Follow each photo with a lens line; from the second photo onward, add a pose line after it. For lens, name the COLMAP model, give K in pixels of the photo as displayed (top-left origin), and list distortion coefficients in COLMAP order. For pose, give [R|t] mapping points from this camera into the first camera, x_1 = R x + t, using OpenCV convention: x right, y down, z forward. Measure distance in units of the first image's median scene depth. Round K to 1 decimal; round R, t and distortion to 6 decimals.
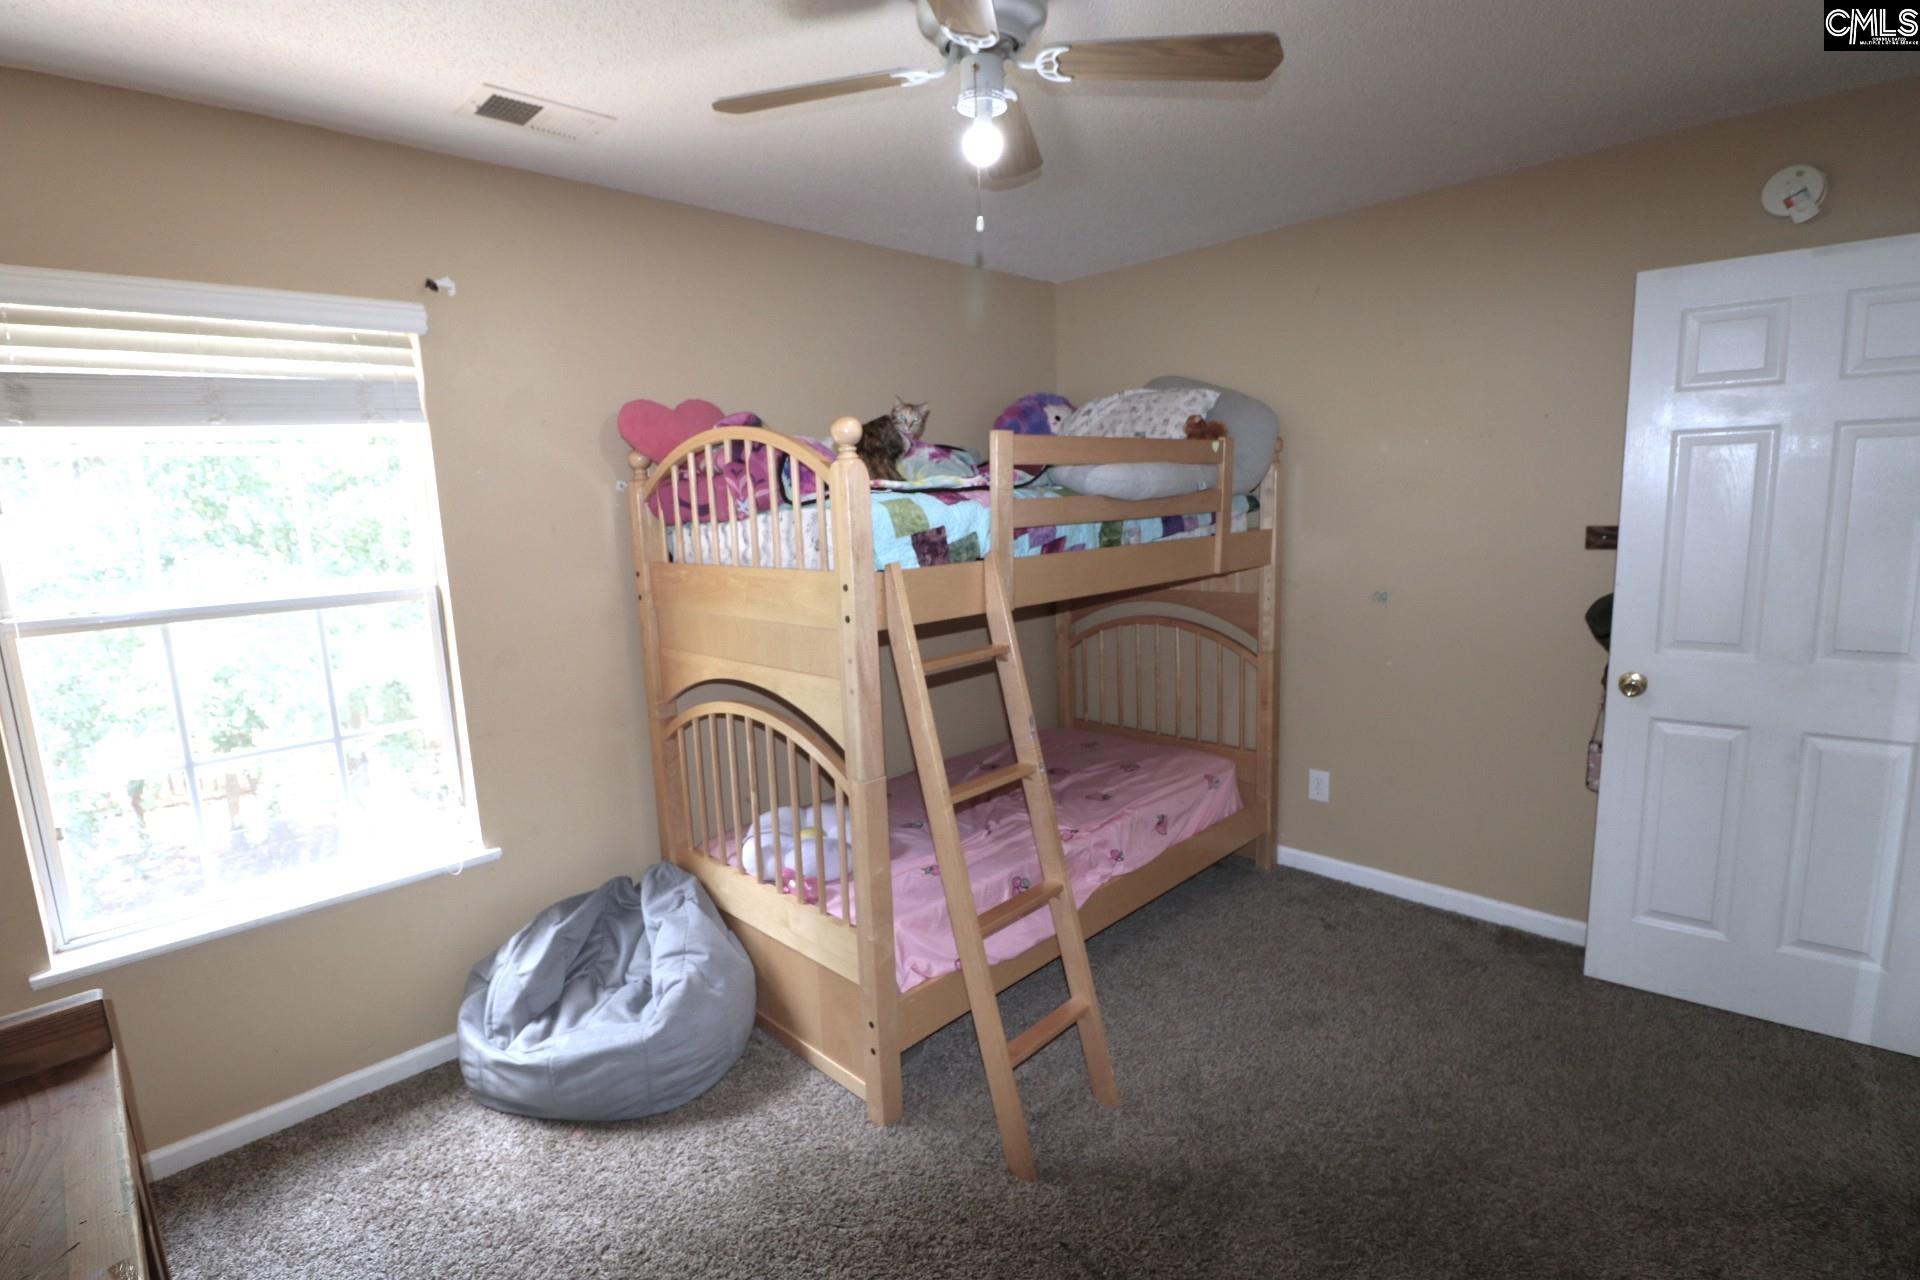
lens RADIAL K [[890.6, 0, 956.1], [0, 890.6, 642.3], [0, 0, 1]] dist [-0.003872, -0.010012]
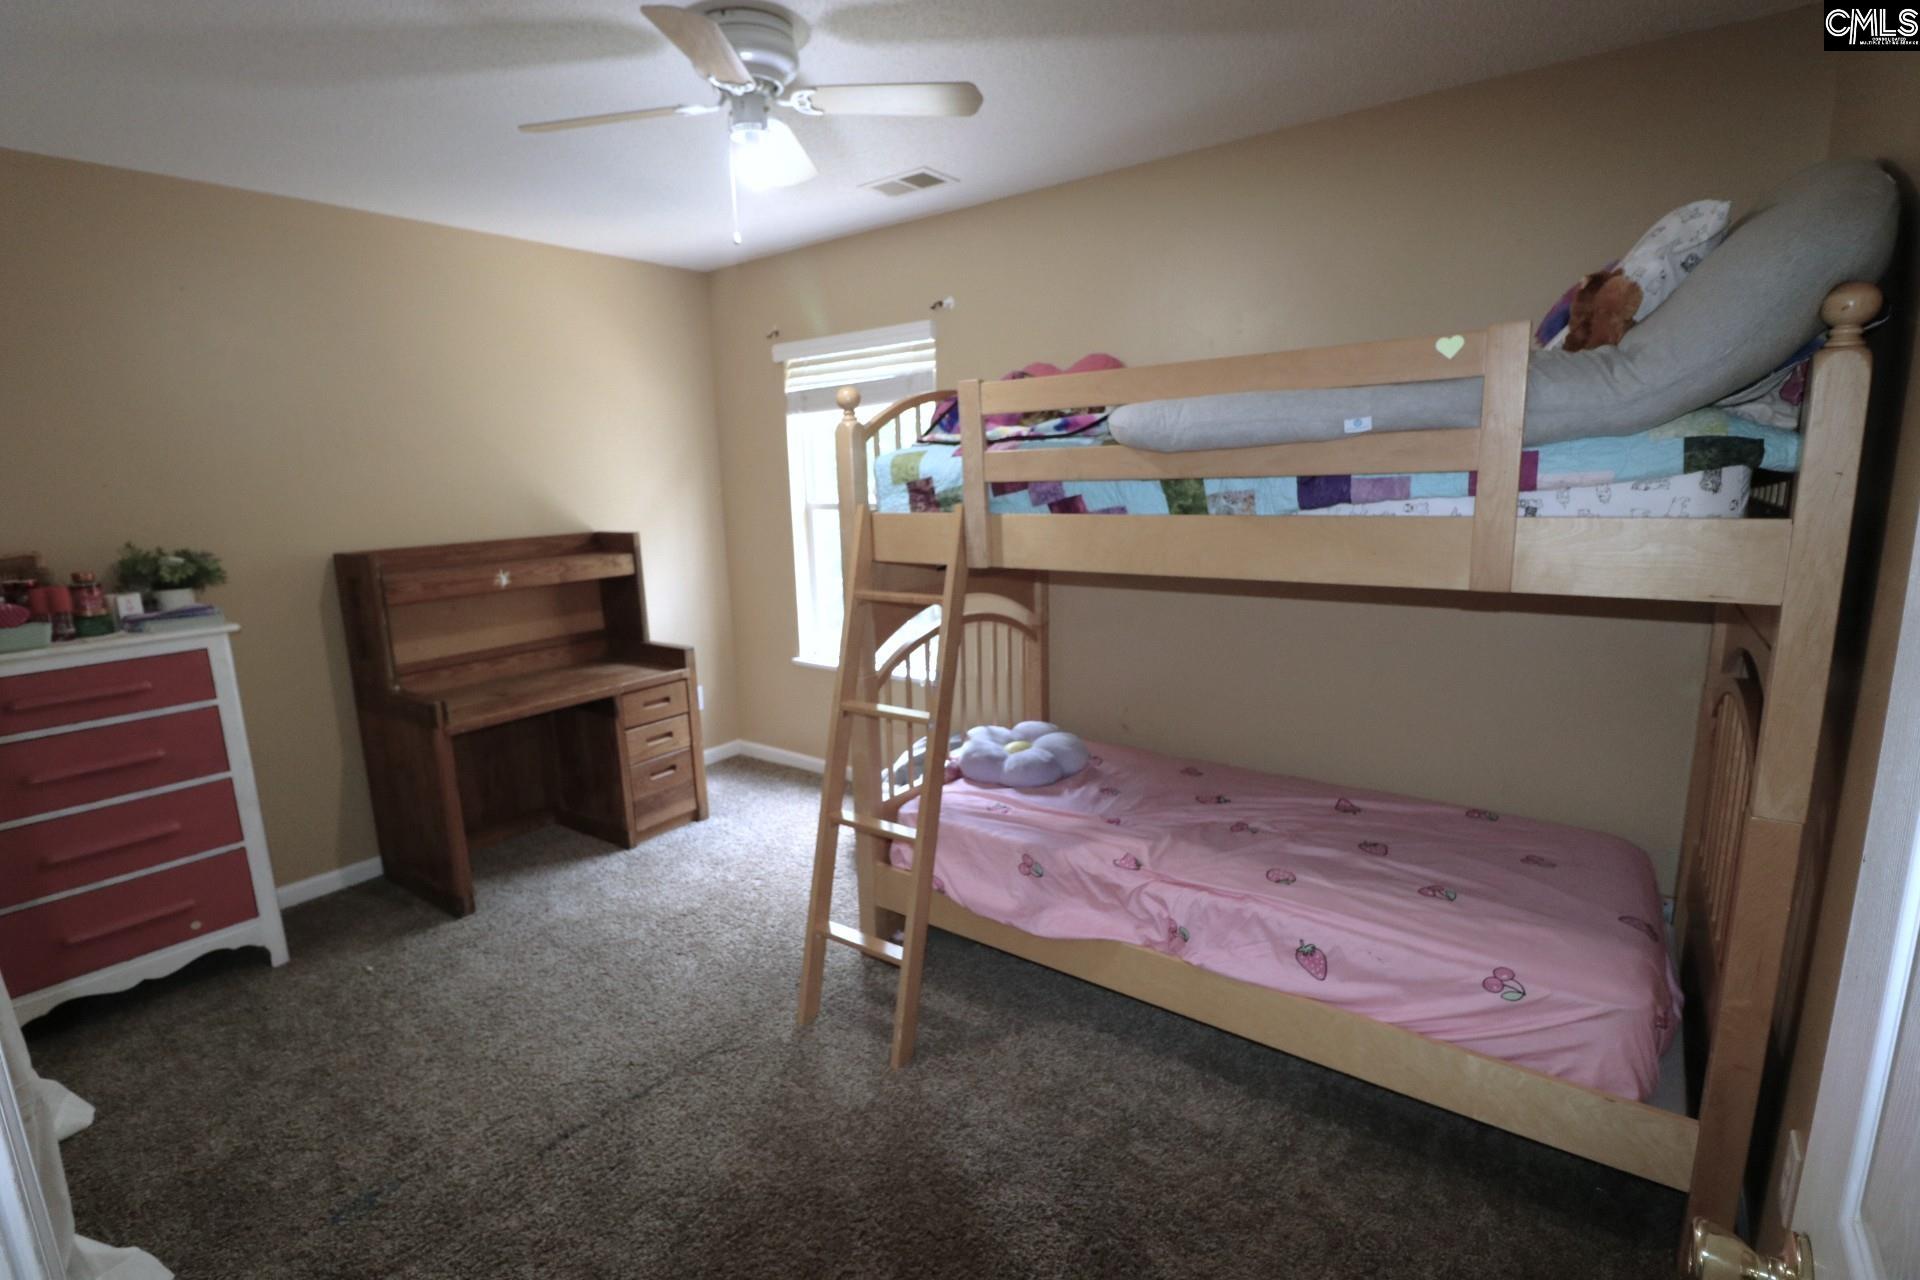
lens RADIAL K [[890.6, 0, 956.5], [0, 890.6, 639.8], [0, 0, 1]] dist [-0.003872, -0.010012]
pose [[0.150033, 0.215883, -0.964824, 0.864530], [-0.137316, 0.970961, 0.195904, -0.124321], [0.979099, 0.103094, 0.175320, 0.694748]]
